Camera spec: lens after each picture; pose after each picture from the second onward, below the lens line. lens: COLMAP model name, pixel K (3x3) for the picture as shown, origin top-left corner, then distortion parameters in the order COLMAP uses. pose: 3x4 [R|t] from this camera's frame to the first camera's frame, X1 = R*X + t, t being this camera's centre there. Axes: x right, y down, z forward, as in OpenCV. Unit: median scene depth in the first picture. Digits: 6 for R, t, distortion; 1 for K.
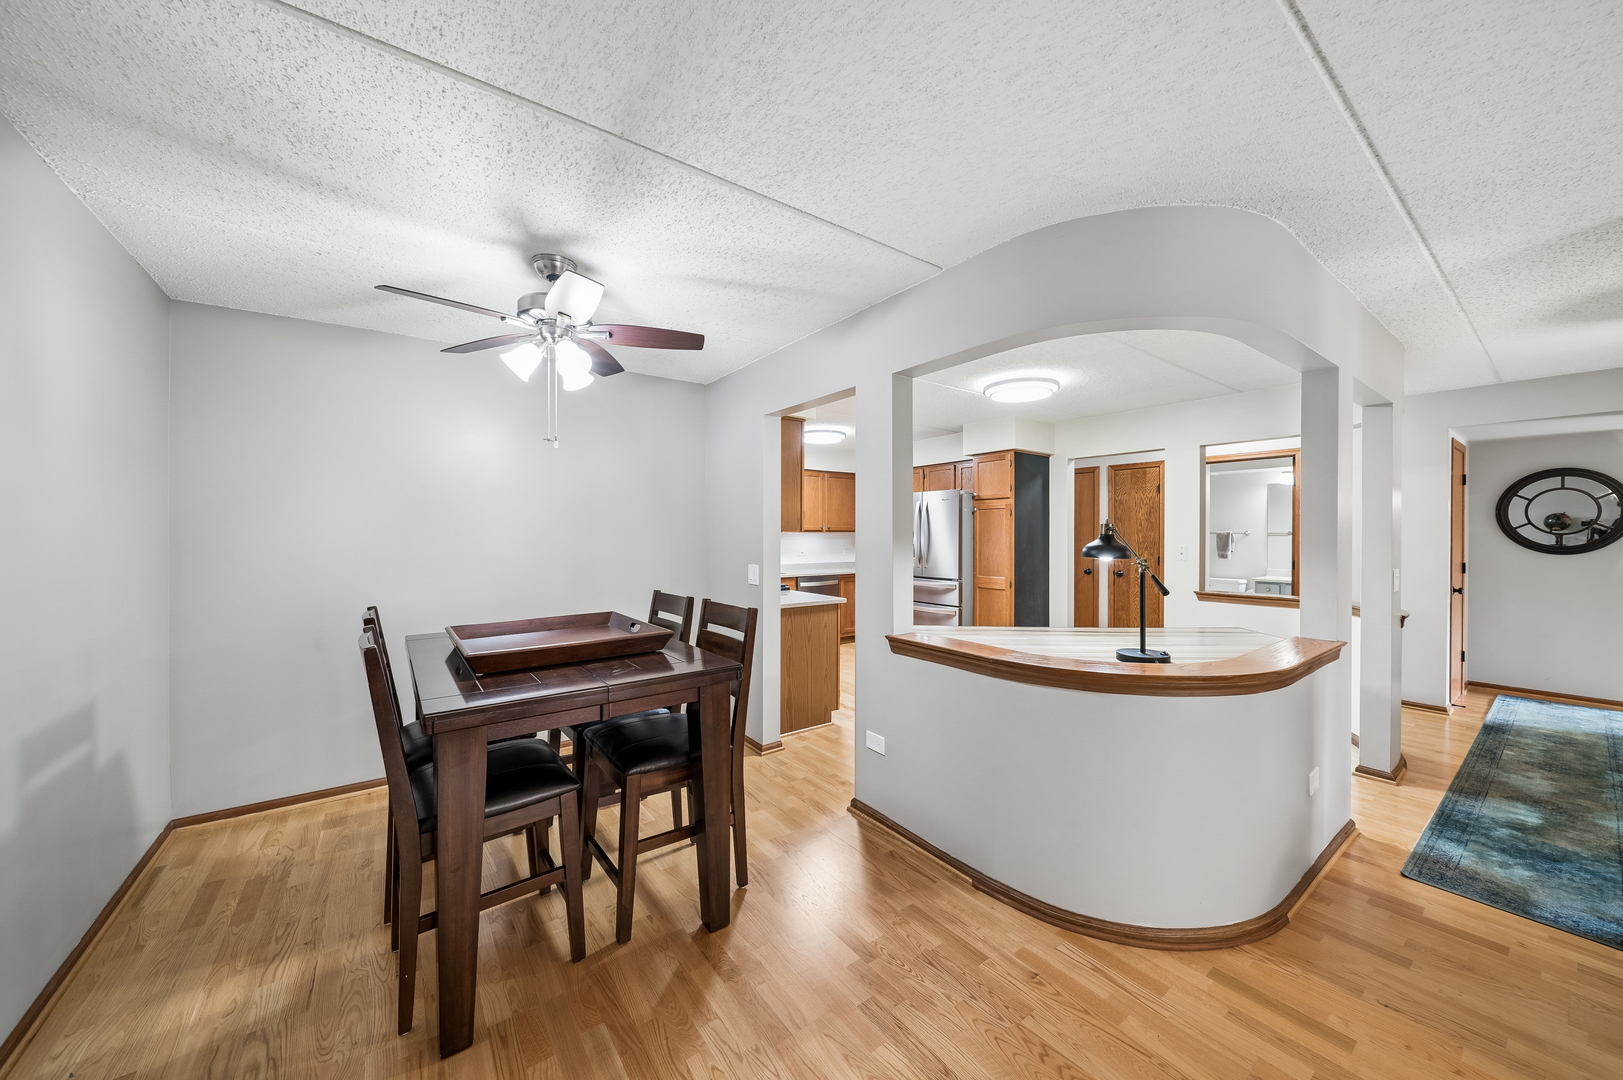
lens RADIAL K [[575.8, 0, 809.5], [0, 575.8, 540.8], [0, 0, 1]] dist [-0.008329, -0.000101]
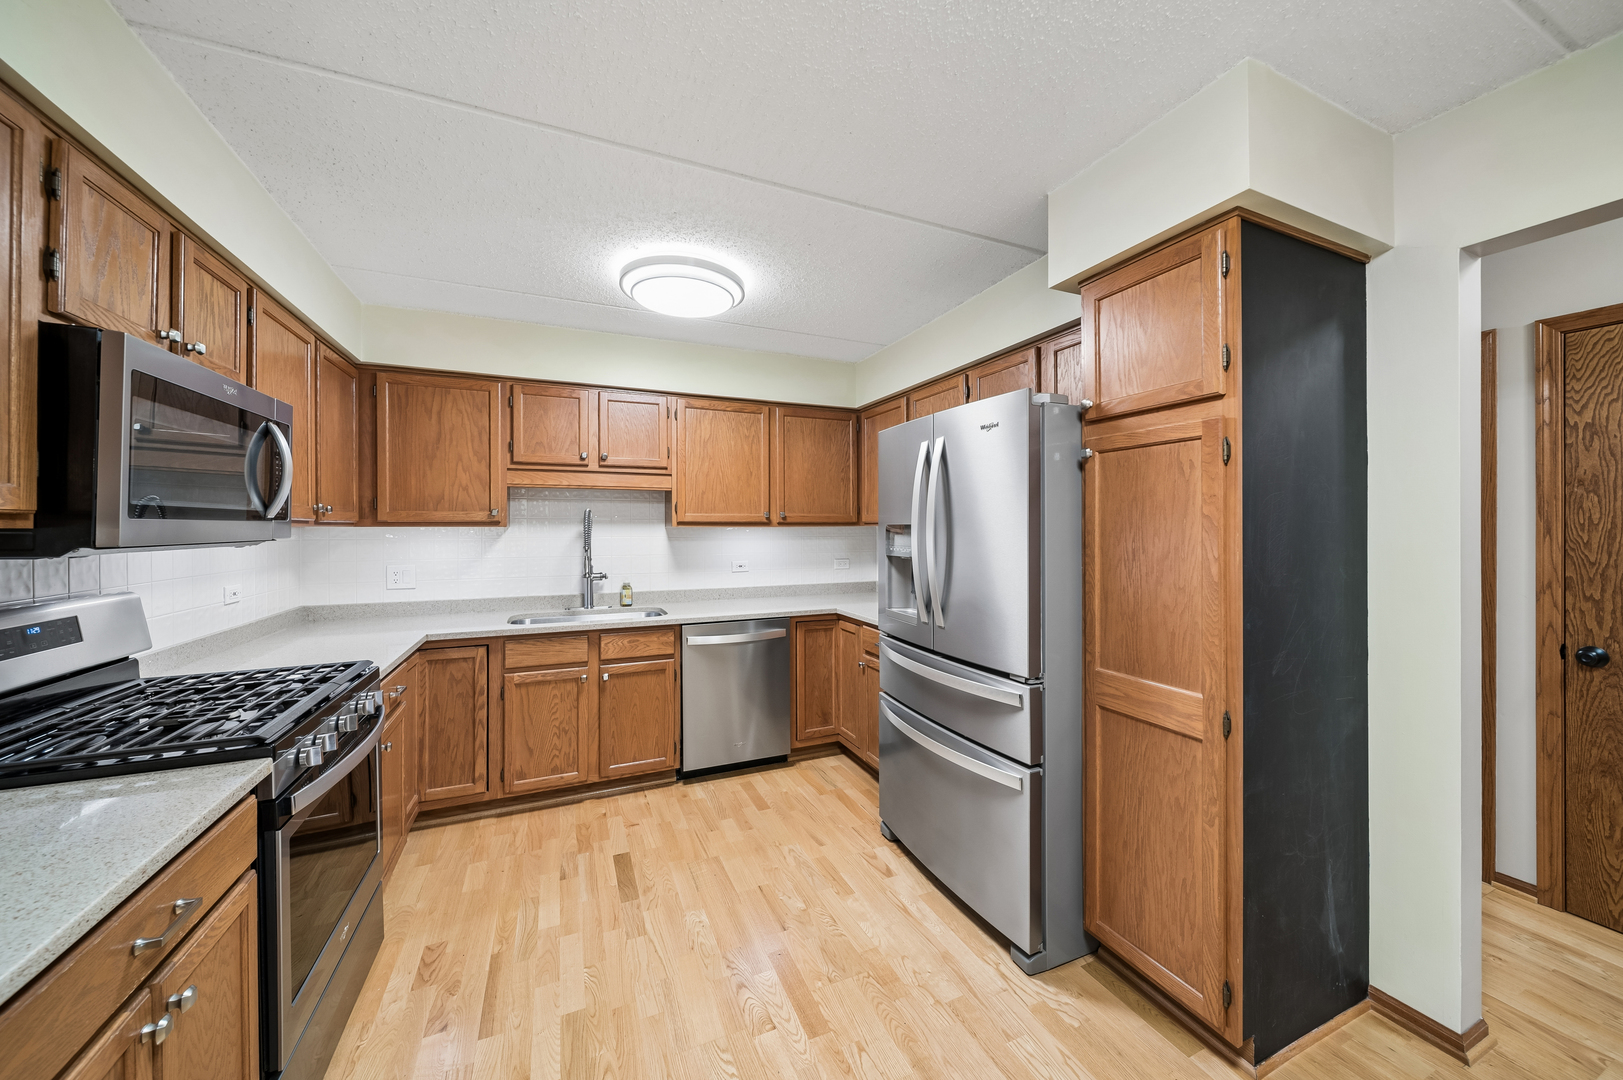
lens RADIAL K [[575.8, 0, 812.9], [0, 575.8, 527.1], [0, 0, 1]] dist [-0.008329, -0.000101]
pose [[0.976792, -0.002975, -0.214169, 0.211152], [0.001013, 0.999957, -0.009271, -0.012137], [0.214188, 0.008839, 0.976753, 0.671383]]
